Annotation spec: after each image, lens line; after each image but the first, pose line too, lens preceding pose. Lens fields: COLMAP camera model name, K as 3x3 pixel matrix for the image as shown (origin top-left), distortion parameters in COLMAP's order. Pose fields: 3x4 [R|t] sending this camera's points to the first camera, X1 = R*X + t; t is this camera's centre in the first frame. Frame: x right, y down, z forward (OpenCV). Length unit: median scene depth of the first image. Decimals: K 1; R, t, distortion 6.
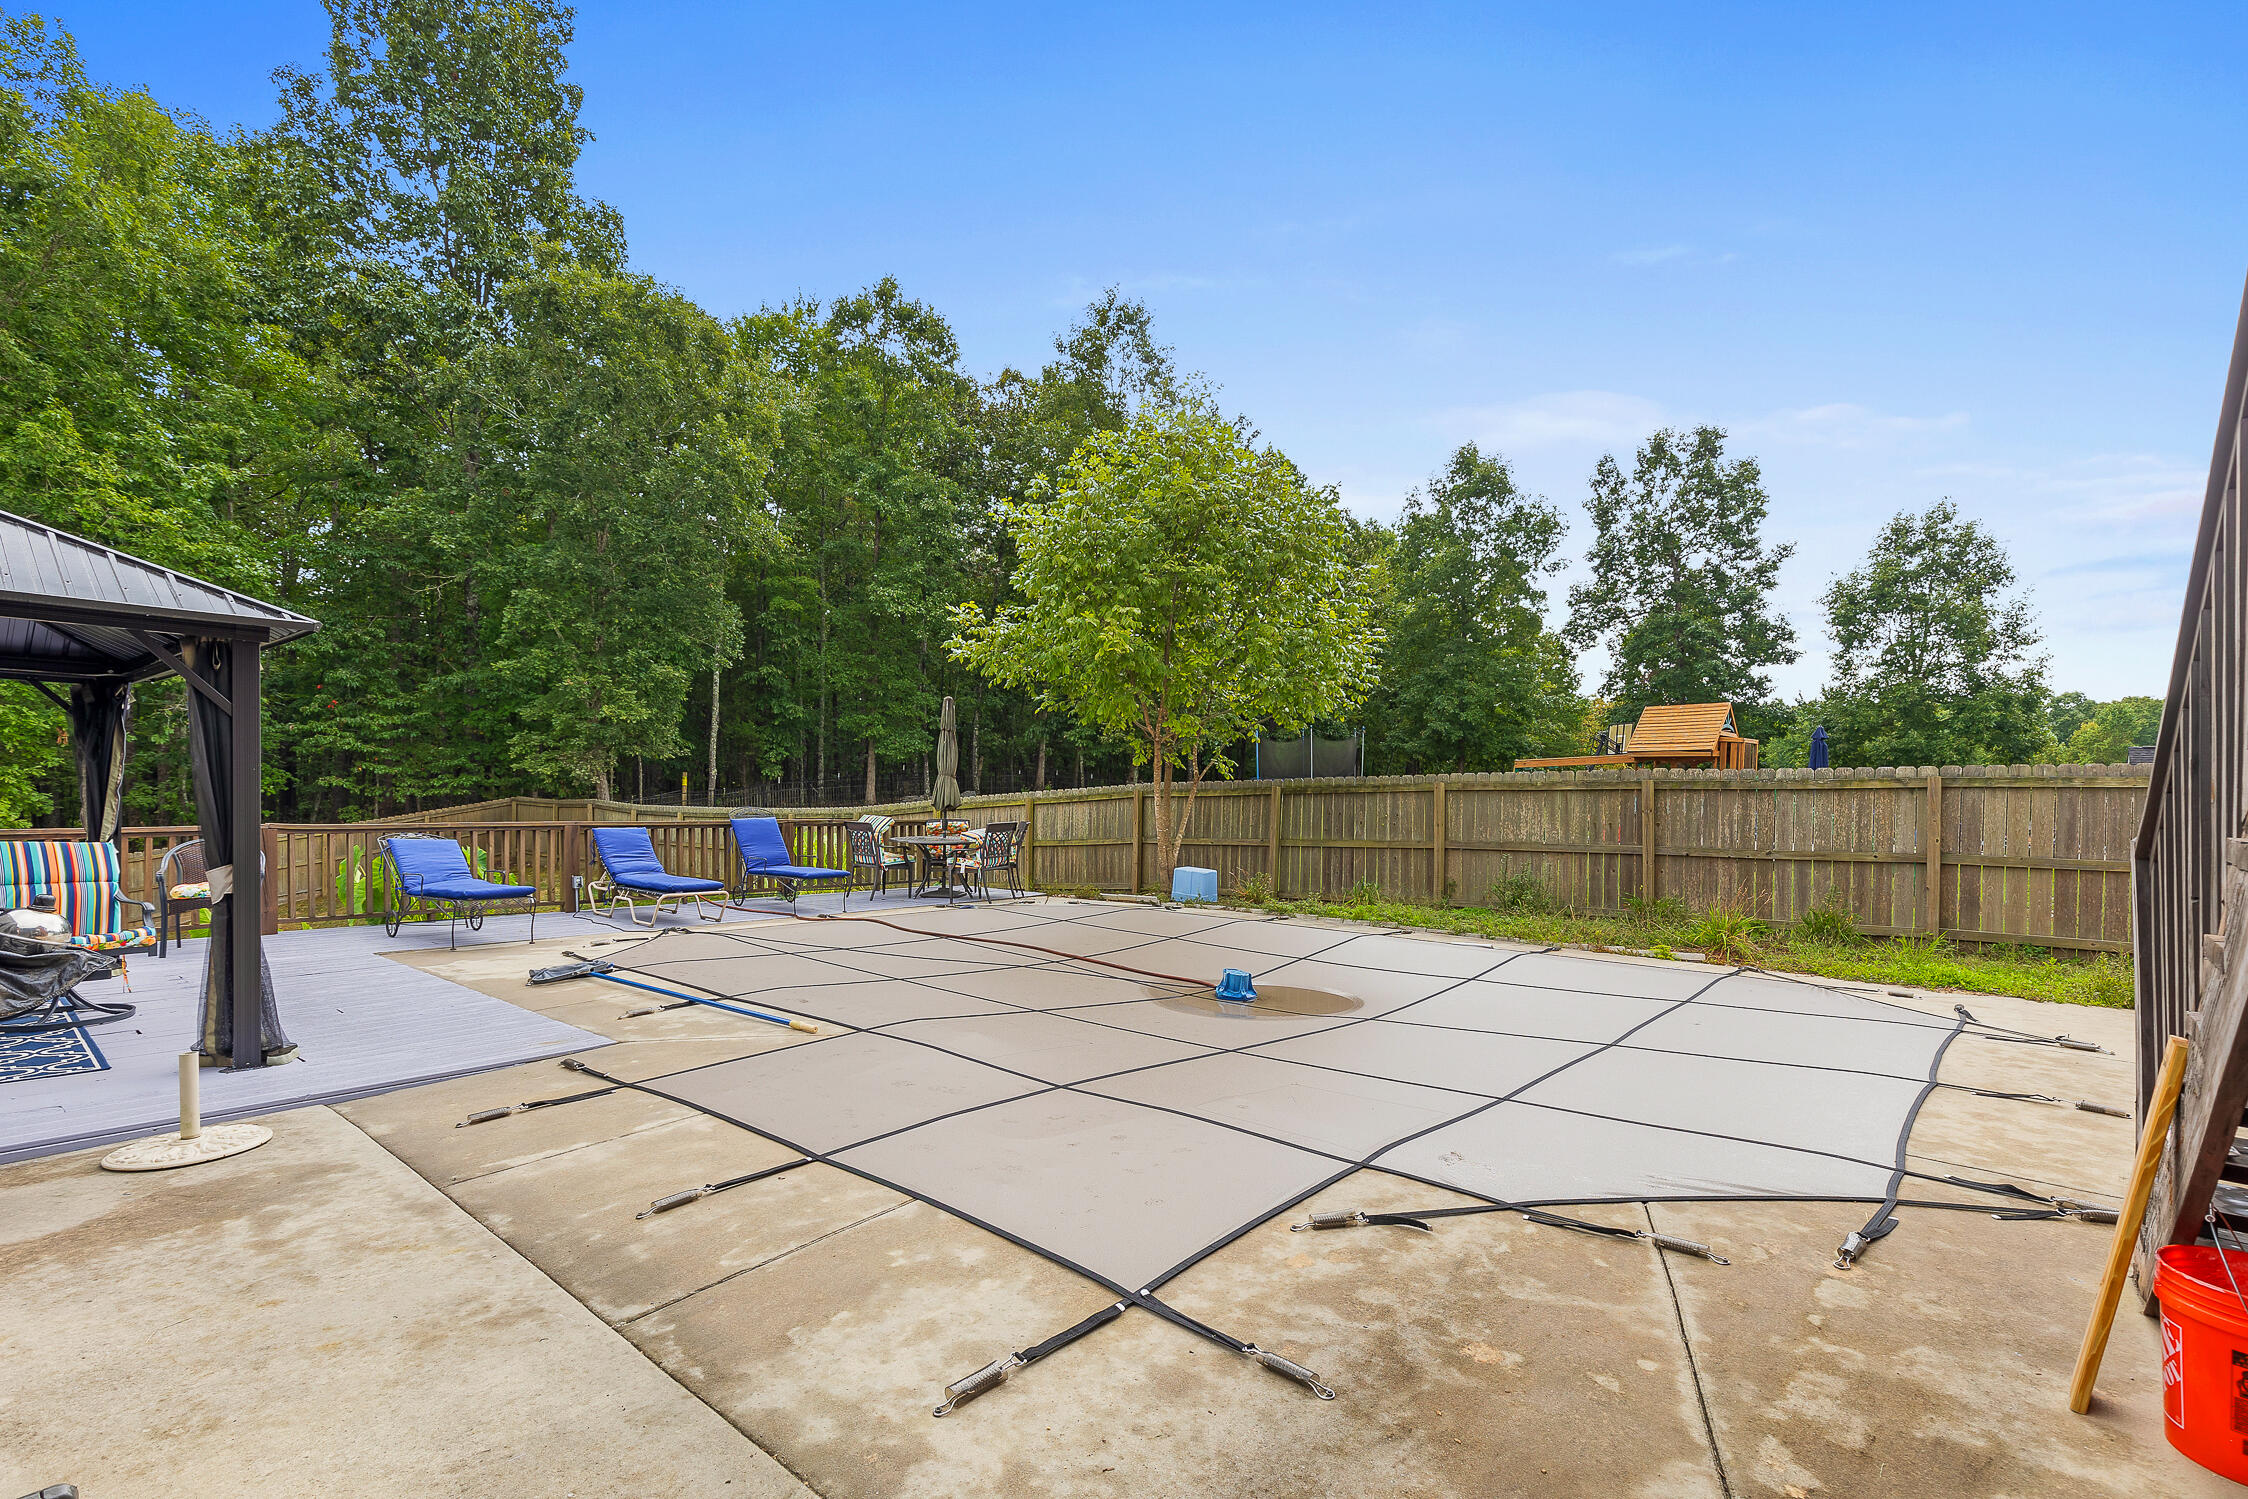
lens RADIAL K [[1028.8, 0, 1143.0], [0, 1028.8, 805.5], [0, 0, 1]] dist [0.000736, 0.000301]
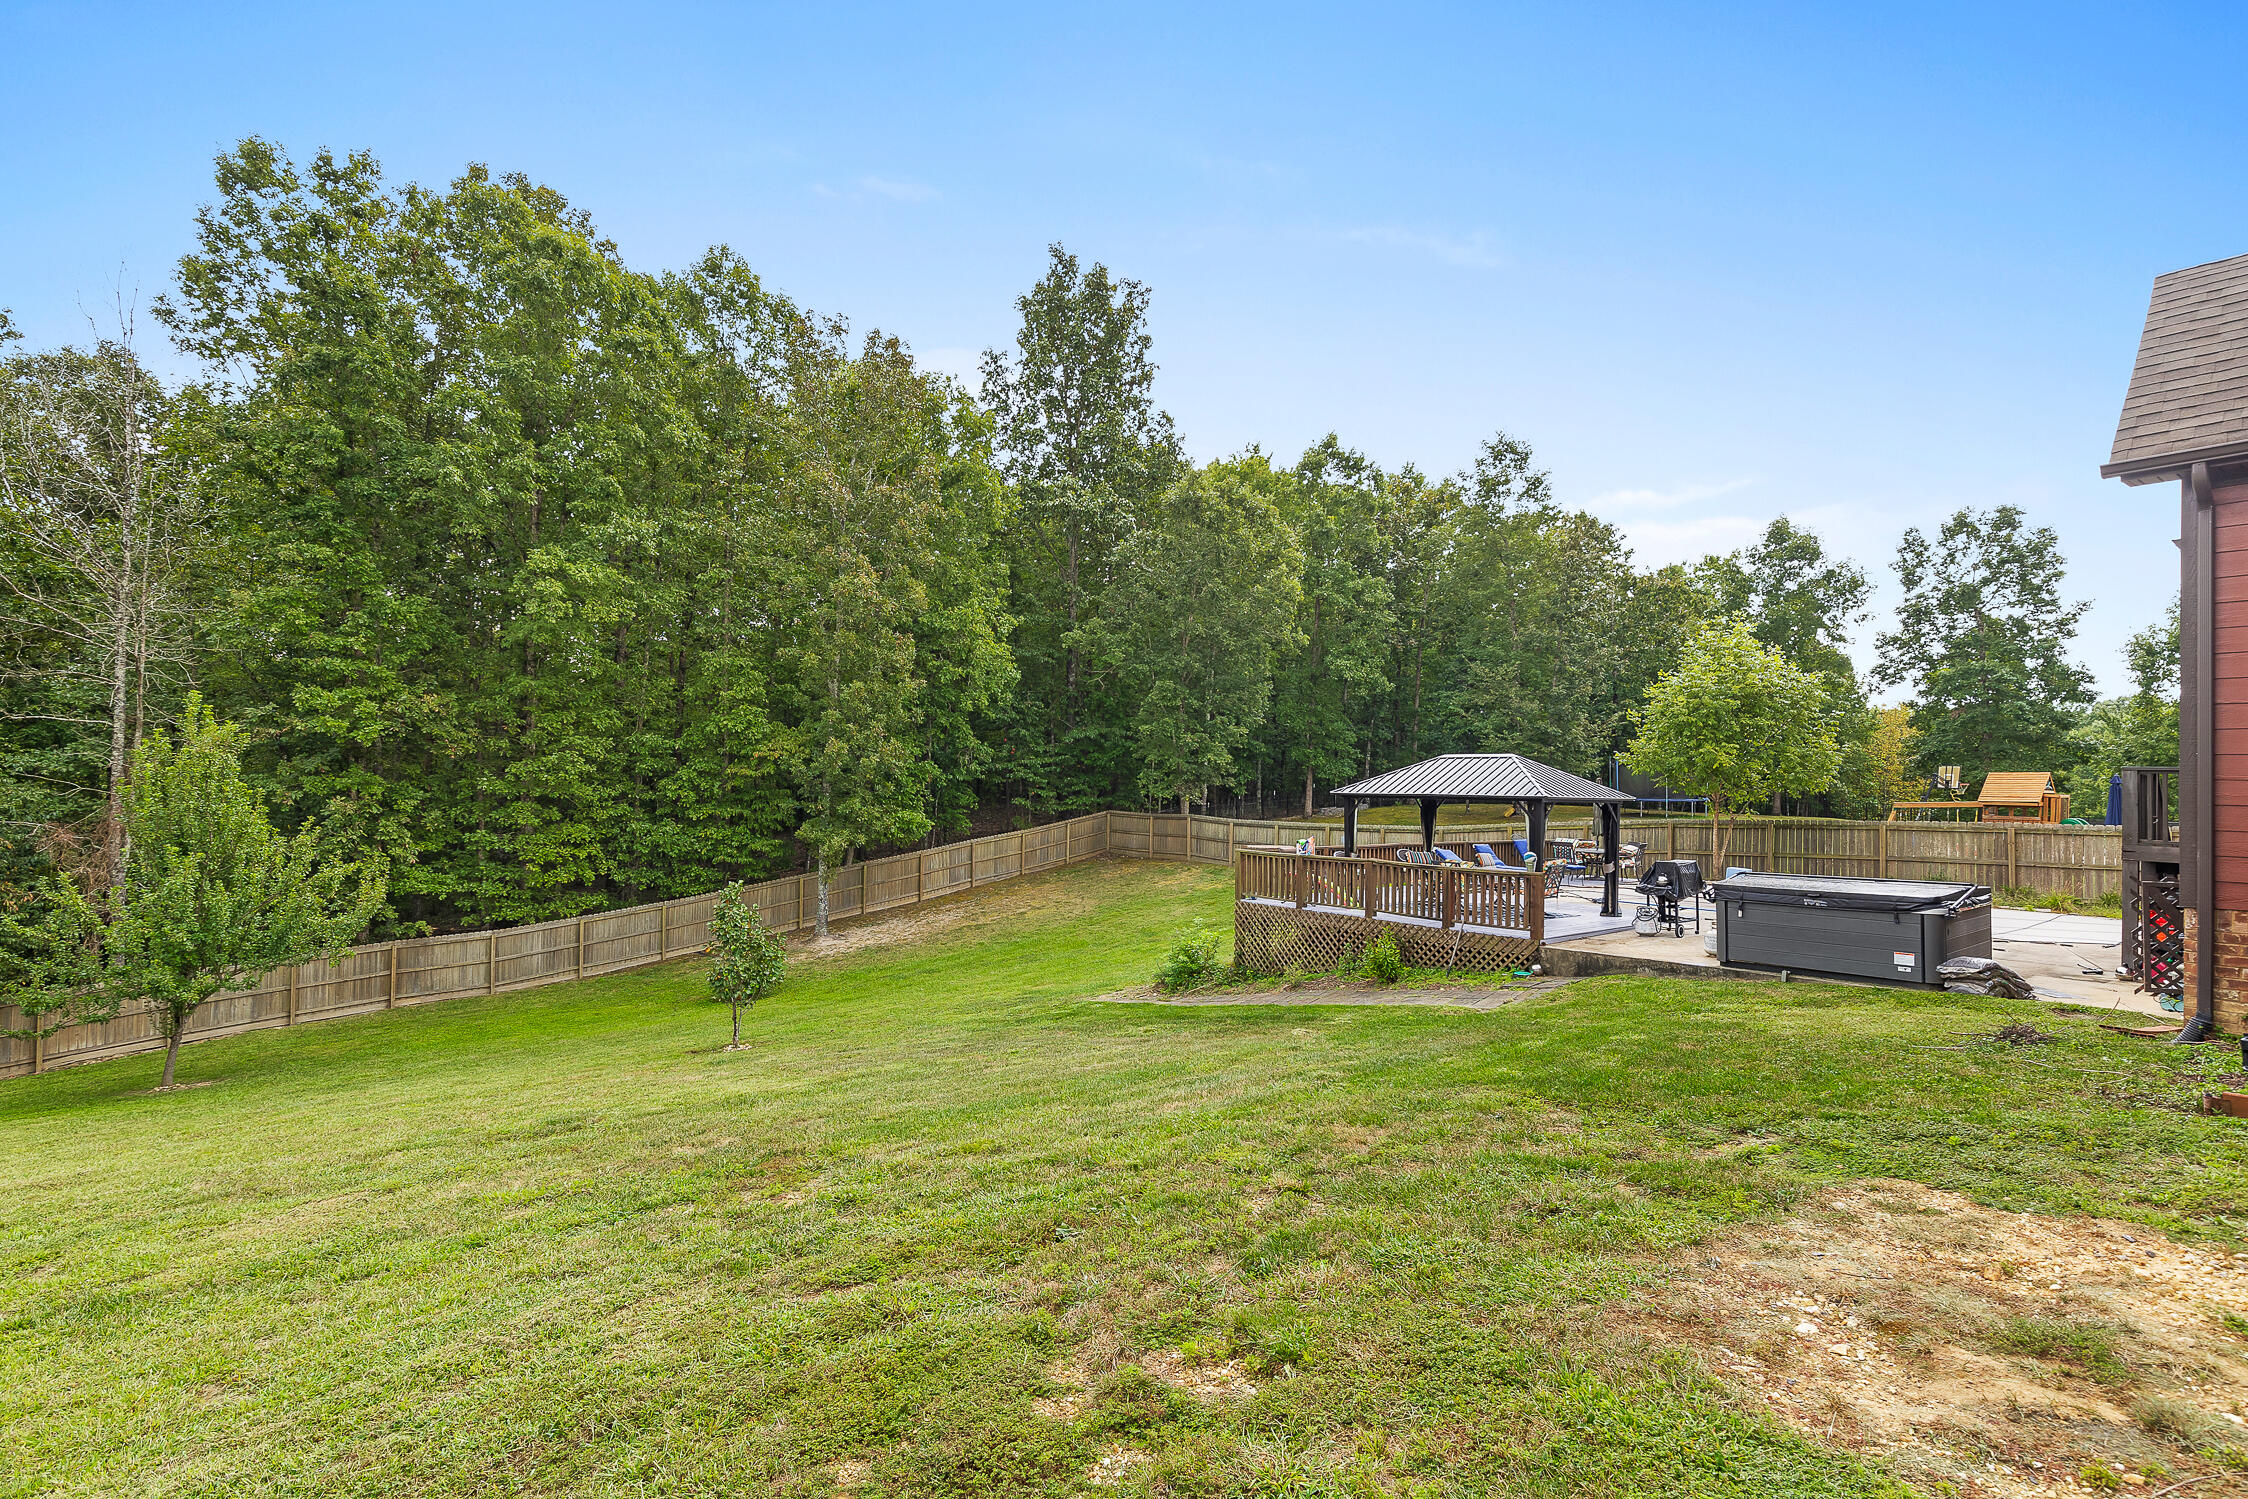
lens RADIAL K [[1123.5, 0, 1055.1], [0, 1123.5, 753.7], [0, 0, 1]] dist [-0.005854, -0.001805]
pose [[0.982030, -0.000240, -0.188724, -0.317563], [-0.006574, 0.999349, -0.035481, -0.027346], [0.188610, 0.036084, 0.981389, -0.512004]]
